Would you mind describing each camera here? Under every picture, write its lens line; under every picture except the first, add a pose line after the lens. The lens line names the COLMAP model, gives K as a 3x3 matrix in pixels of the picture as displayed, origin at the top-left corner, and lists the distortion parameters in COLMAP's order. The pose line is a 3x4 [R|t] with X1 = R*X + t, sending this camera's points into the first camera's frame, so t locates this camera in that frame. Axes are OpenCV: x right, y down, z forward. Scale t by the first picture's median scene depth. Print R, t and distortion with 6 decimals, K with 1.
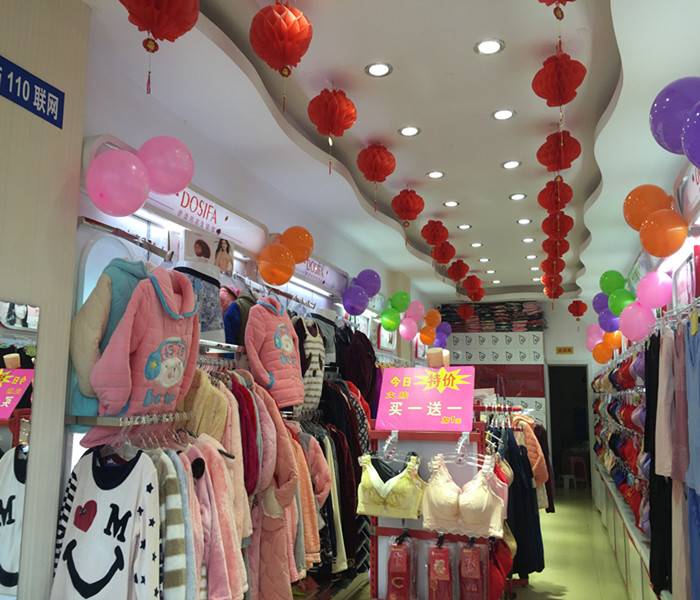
lens RADIAL K [[610.1, 0, 350.0], [0, 610.1, 300.0], [0, 0, 1]] dist [0.039548, -0.008442]
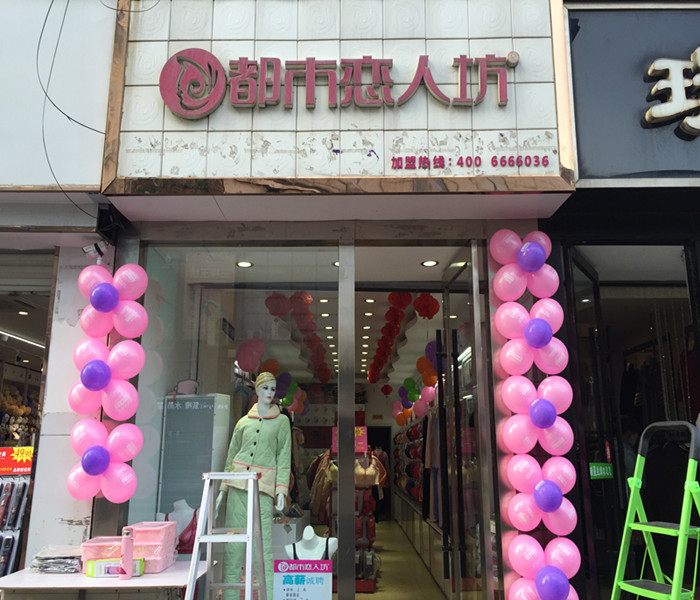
lens RADIAL K [[610.1, 0, 350.0], [0, 610.1, 300.0], [0, 0, 1]] dist [0.039548, -0.008442]
pose [[0.948459, 0.067845, 0.309554, -0.316930], [-0.037996, 0.994113, -0.101464, -0.076632], [-0.314615, 0.084473, 0.945453, -0.680196]]
